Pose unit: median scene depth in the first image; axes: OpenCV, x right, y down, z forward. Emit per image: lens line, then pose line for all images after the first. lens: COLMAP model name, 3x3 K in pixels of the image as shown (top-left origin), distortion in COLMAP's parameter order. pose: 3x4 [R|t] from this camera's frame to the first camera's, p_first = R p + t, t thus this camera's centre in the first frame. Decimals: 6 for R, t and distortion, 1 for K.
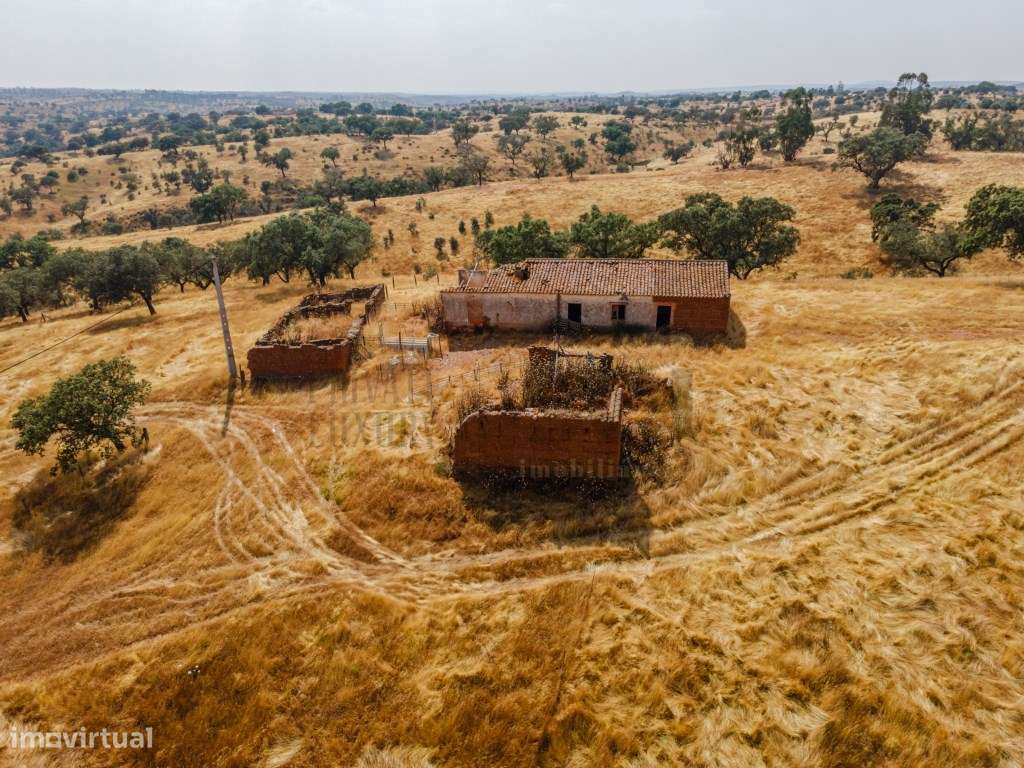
lens RADIAL K [[732.2, 0, 512.0], [0, 732.2, 384.5], [0, 0, 1]] dist [0.010260, 0.004229]
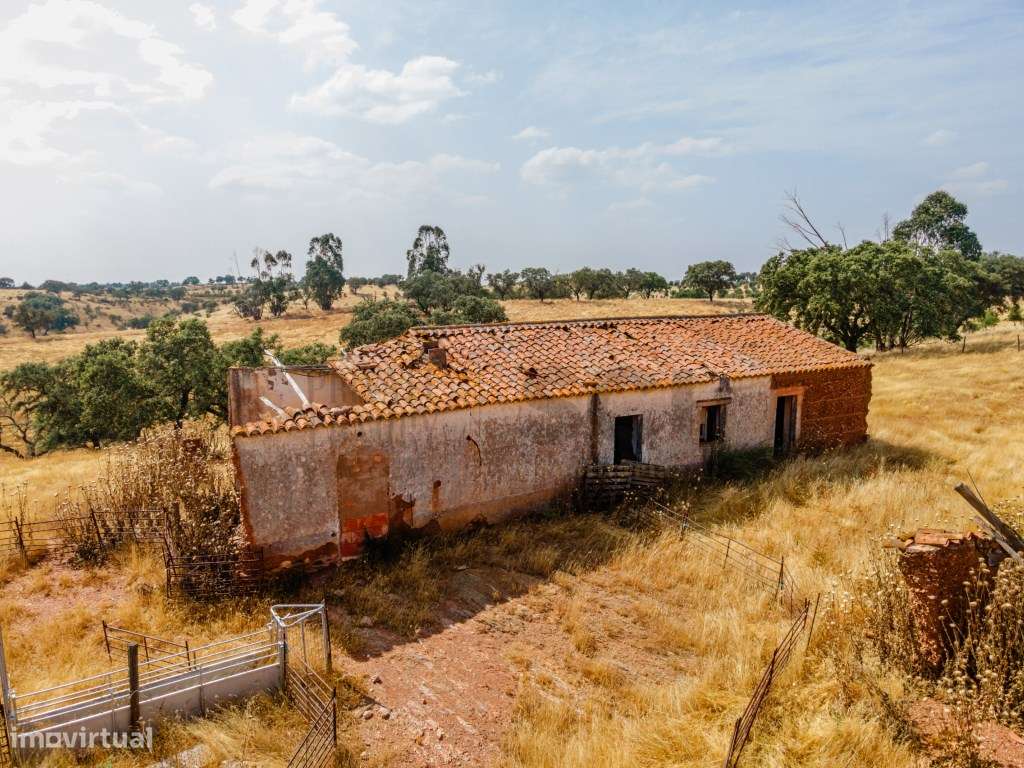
lens RADIAL K [[732.2, 0, 512.5], [0, 732.2, 383.2], [0, 0, 1]] dist [0.010260, 0.004229]
pose [[0.736534, -0.070117, 0.672756, -0.196671], [0.235872, 0.958804, -0.158302, -0.079703], [-0.633941, 0.275279, 0.722731, 0.746029]]
